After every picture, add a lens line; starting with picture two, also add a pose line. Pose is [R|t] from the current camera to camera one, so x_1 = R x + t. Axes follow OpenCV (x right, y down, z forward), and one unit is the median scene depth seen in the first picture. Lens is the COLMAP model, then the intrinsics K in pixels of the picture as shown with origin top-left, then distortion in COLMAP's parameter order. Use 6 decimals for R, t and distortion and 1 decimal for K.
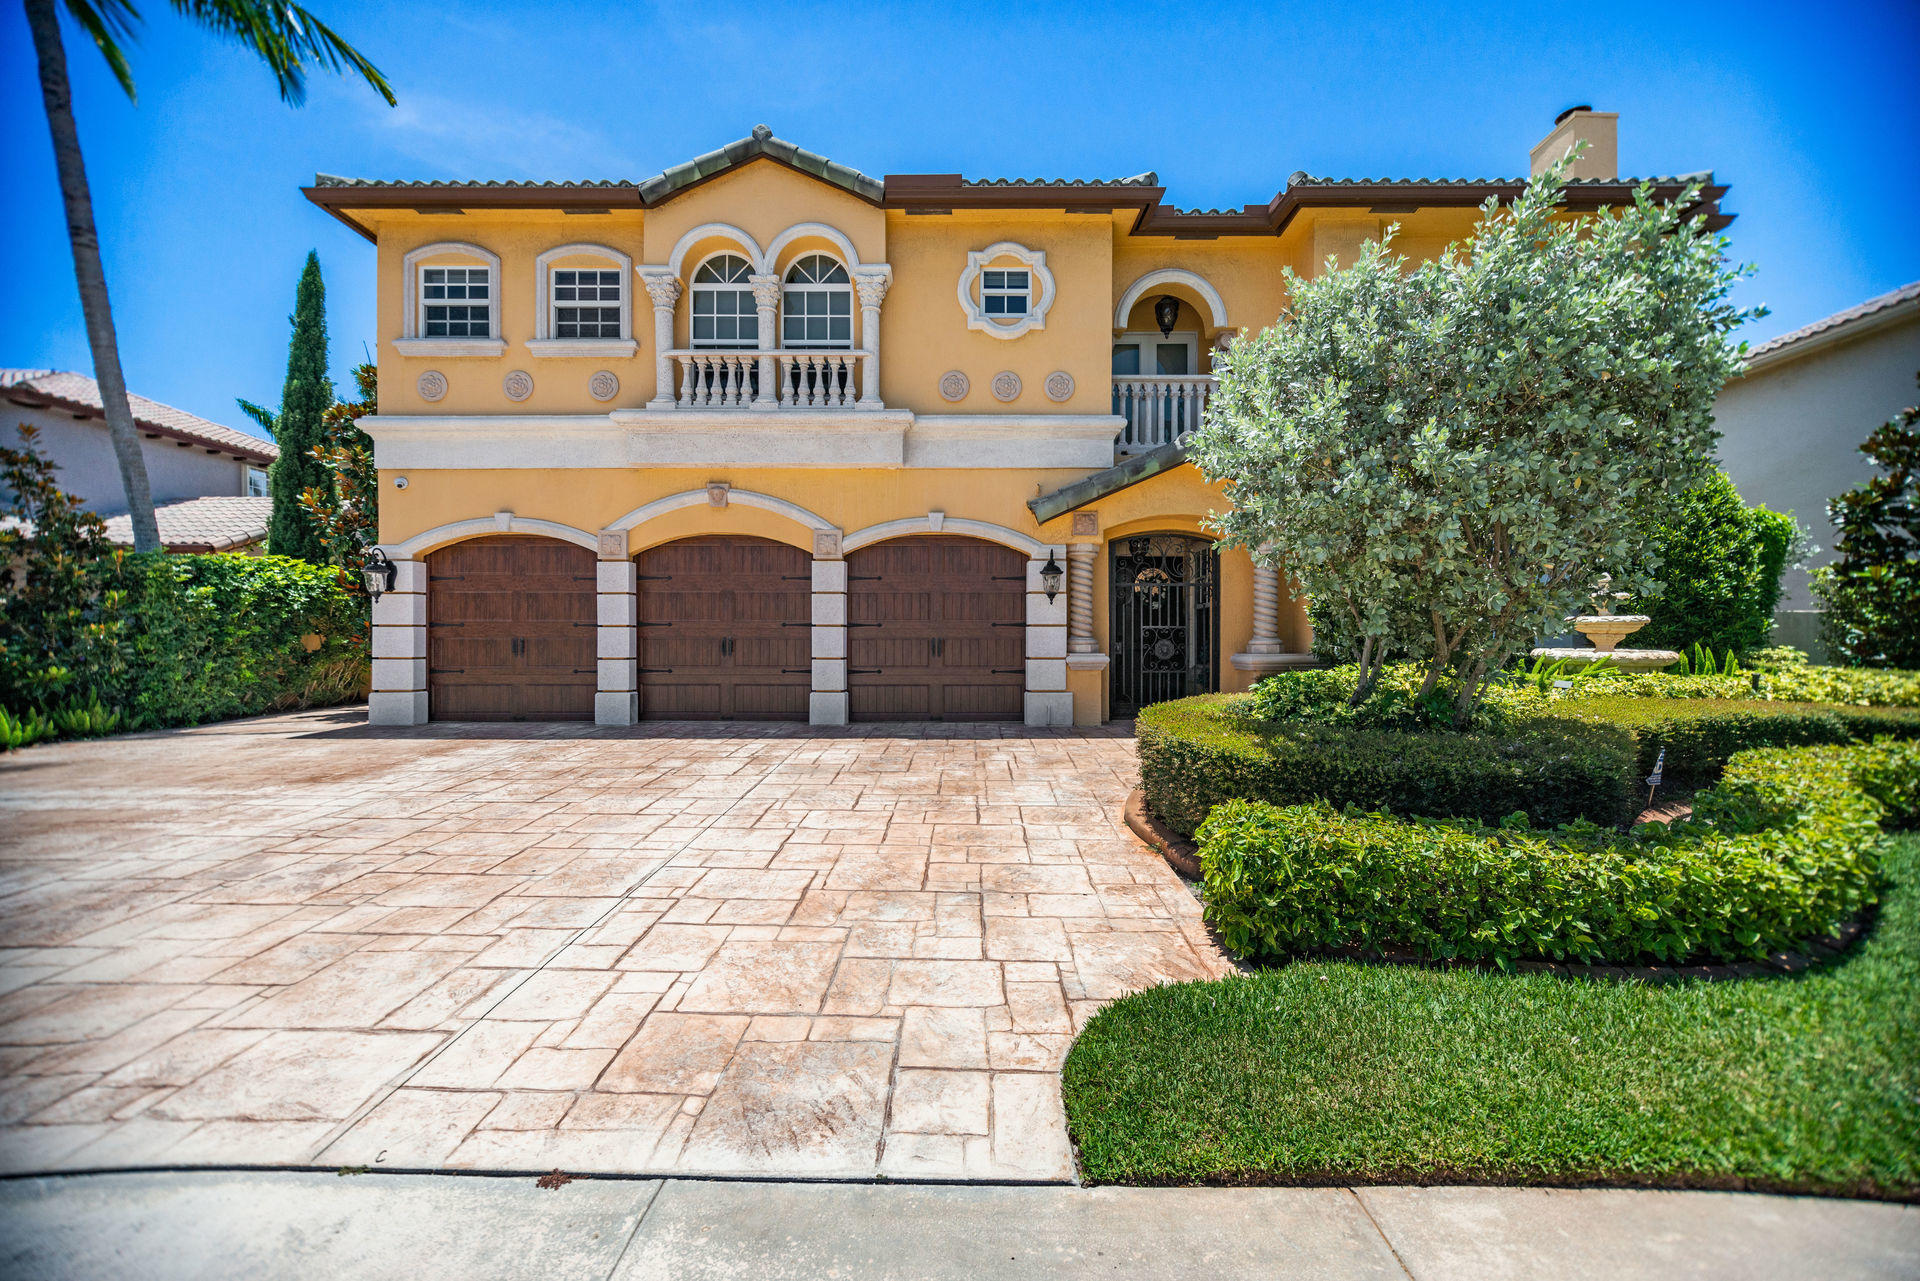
lens RADIAL K [[753.9, 0, 956.7], [0, 753.9, 645.6], [0, 0, 1]] dist [0.002410, 0.000685]
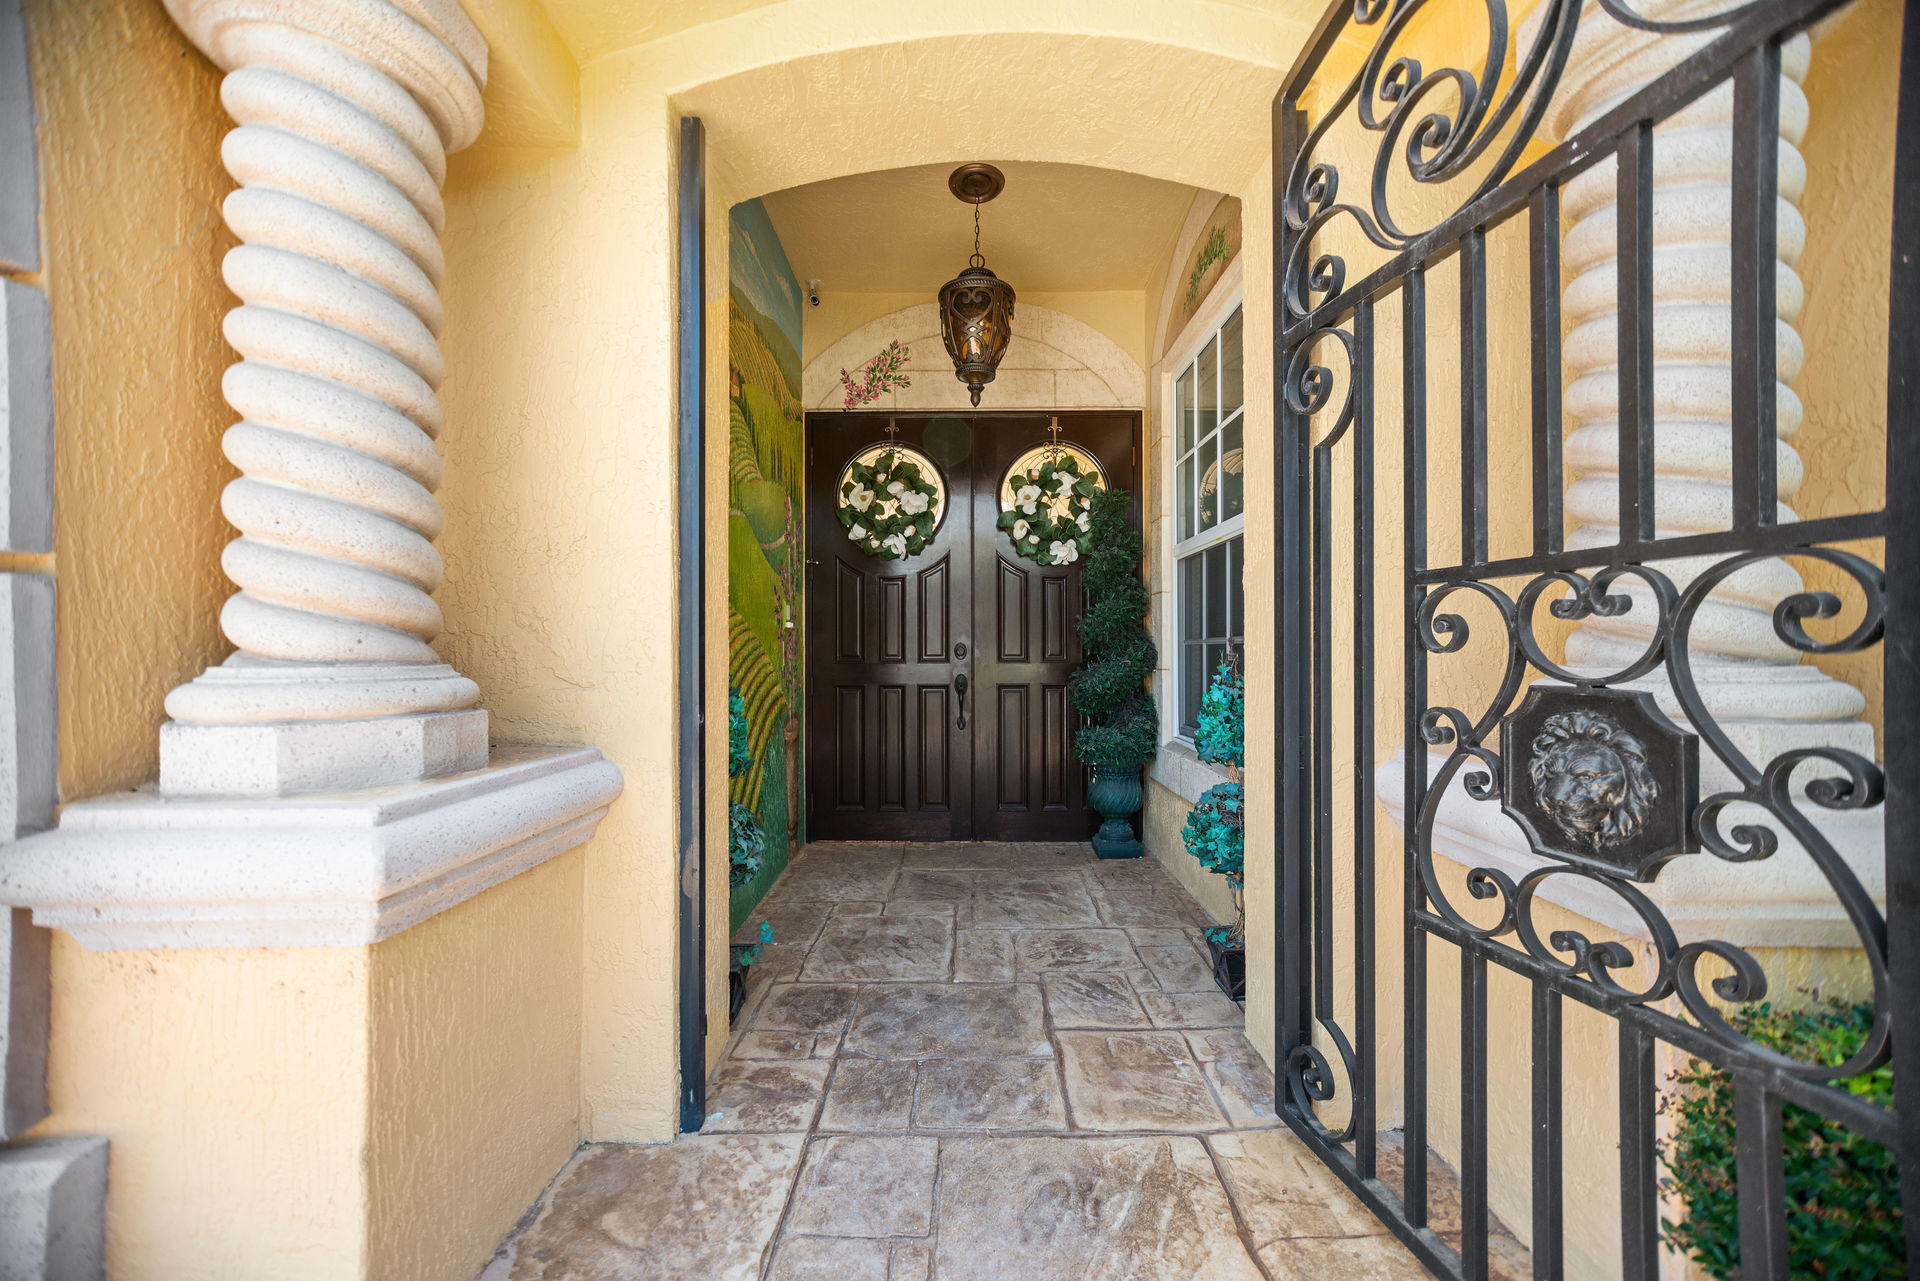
lens RADIAL K [[753.9, 0, 956.7], [0, 753.9, 645.6], [0, 0, 1]] dist [0.002410, 0.000685]
pose [[0.999965, -0.003280, -0.007665, 0.294450], [0.003244, 0.999983, -0.004767, -0.014152], [0.007680, 0.004742, 0.999959, 0.889727]]
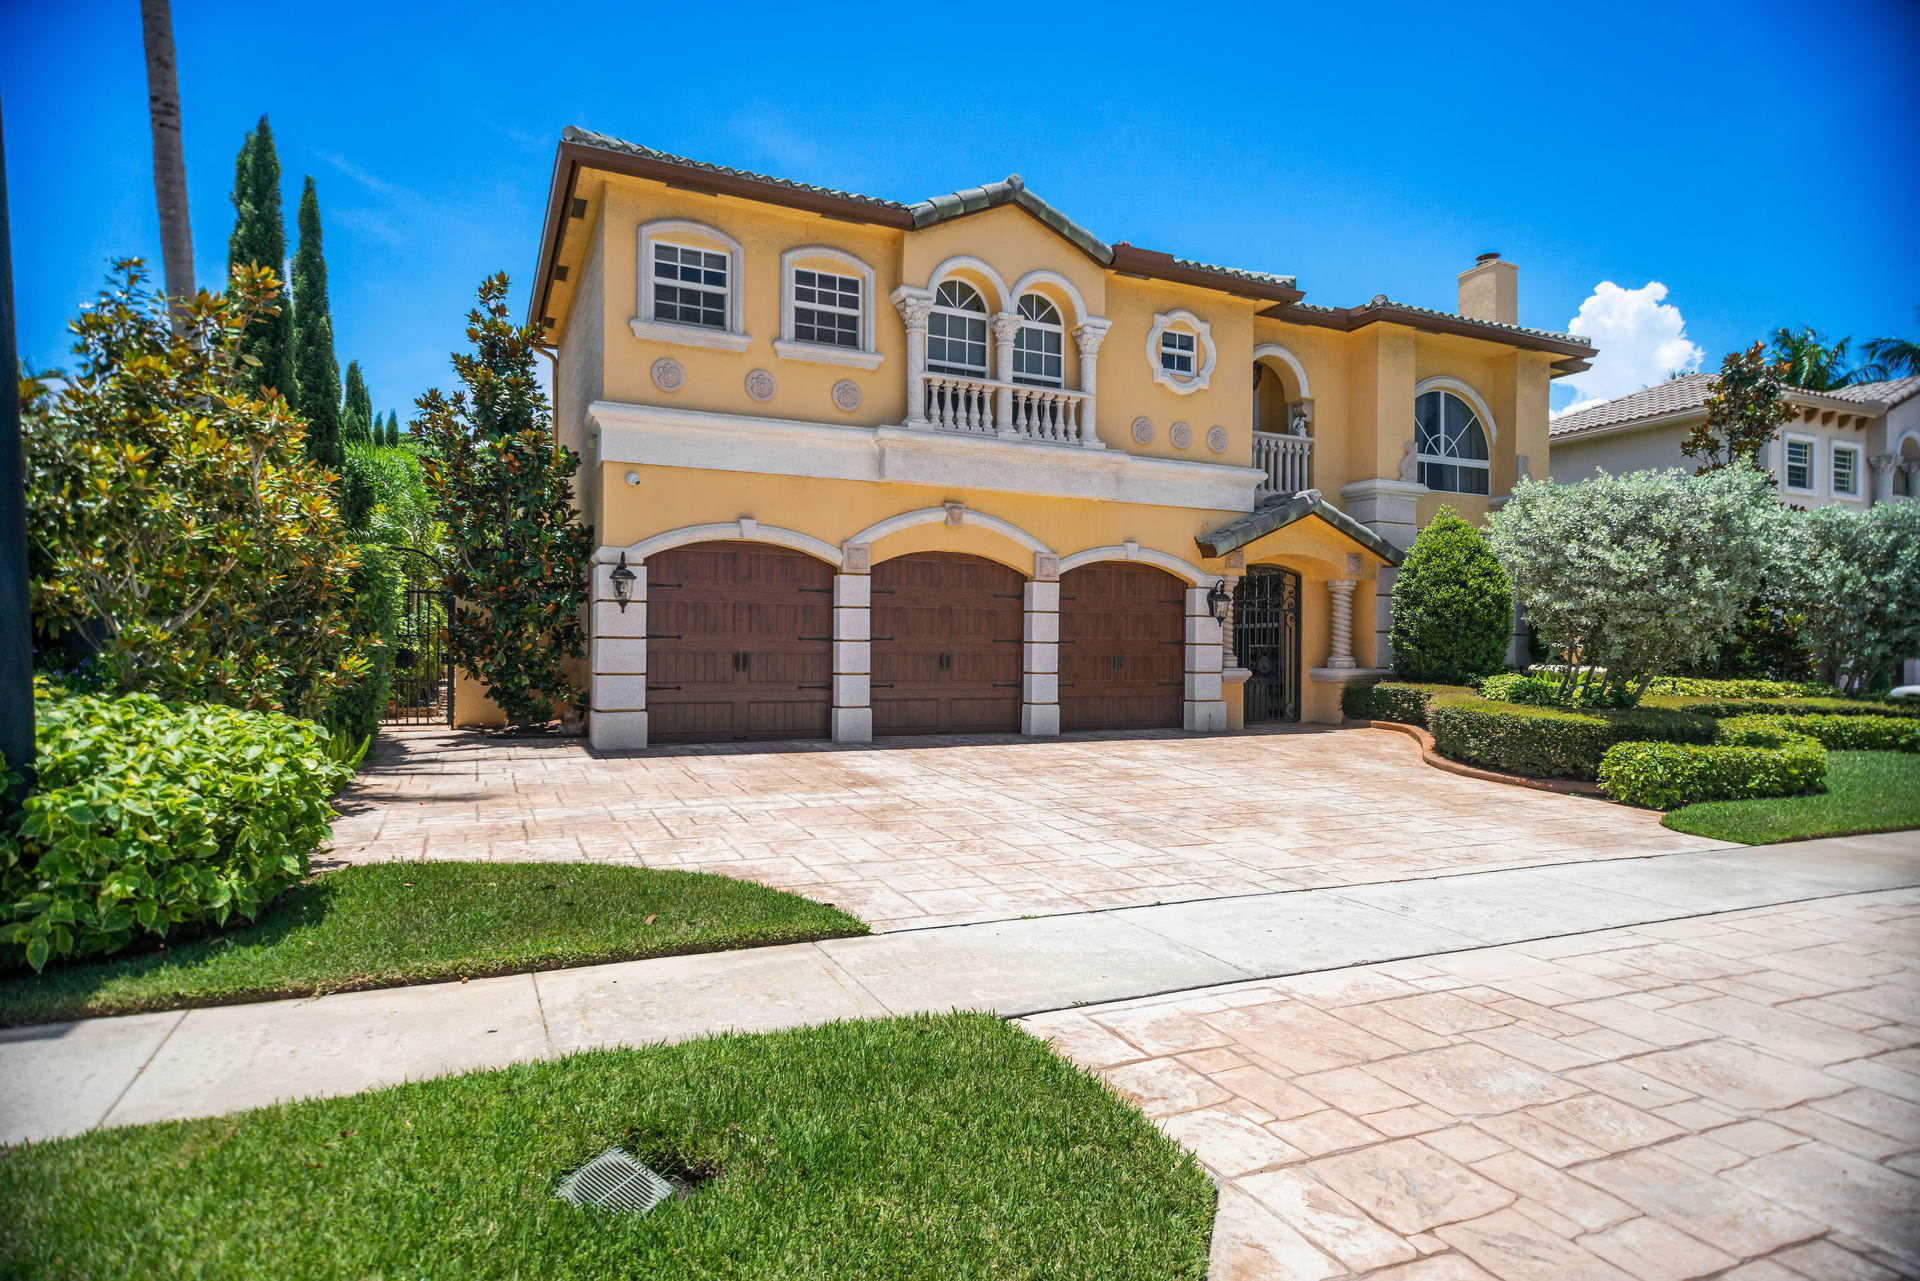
lens RADIAL K [[1046.6, 0, 961.1], [0, 1046.6, 648.6], [0, 0, 1]] dist [0.012567, 0.000127]
pose [[0.902461, 0.007799, 0.430701, -0.920183], [-0.005241, 0.999961, -0.007127, -0.006646], [-0.430740, 0.004174, 0.902466, -0.292257]]
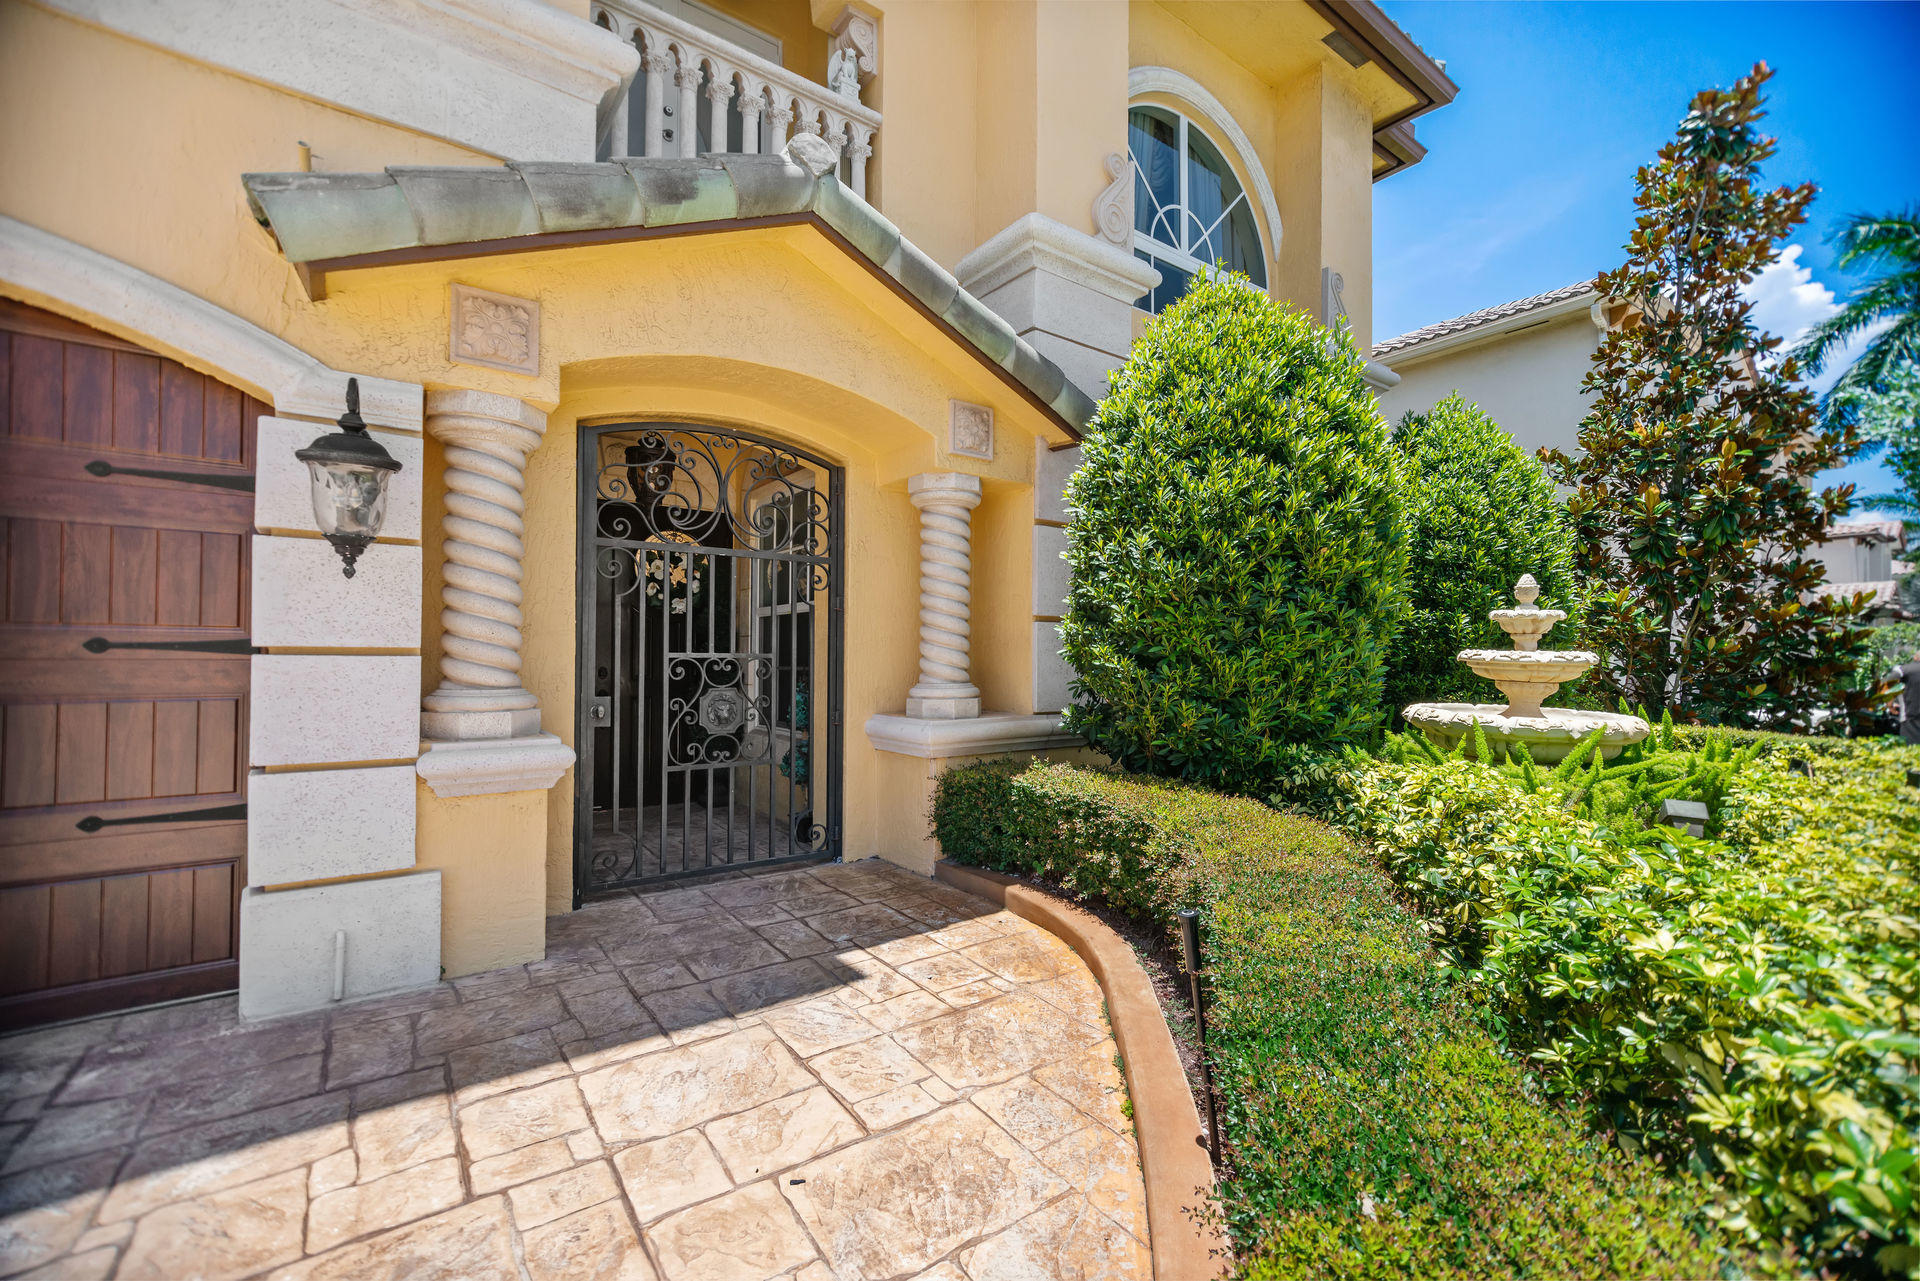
lens RADIAL K [[808.8, 0, 960.0], [0, 808.8, 640.5], [0, 0, 1]] dist [0.000922, 0.000029]
pose [[0.802833, 0.017455, 0.595949, 0.126502], [-0.003994, 0.999706, -0.023900, -0.024495], [-0.596191, 0.016807, 0.802667, 0.615198]]
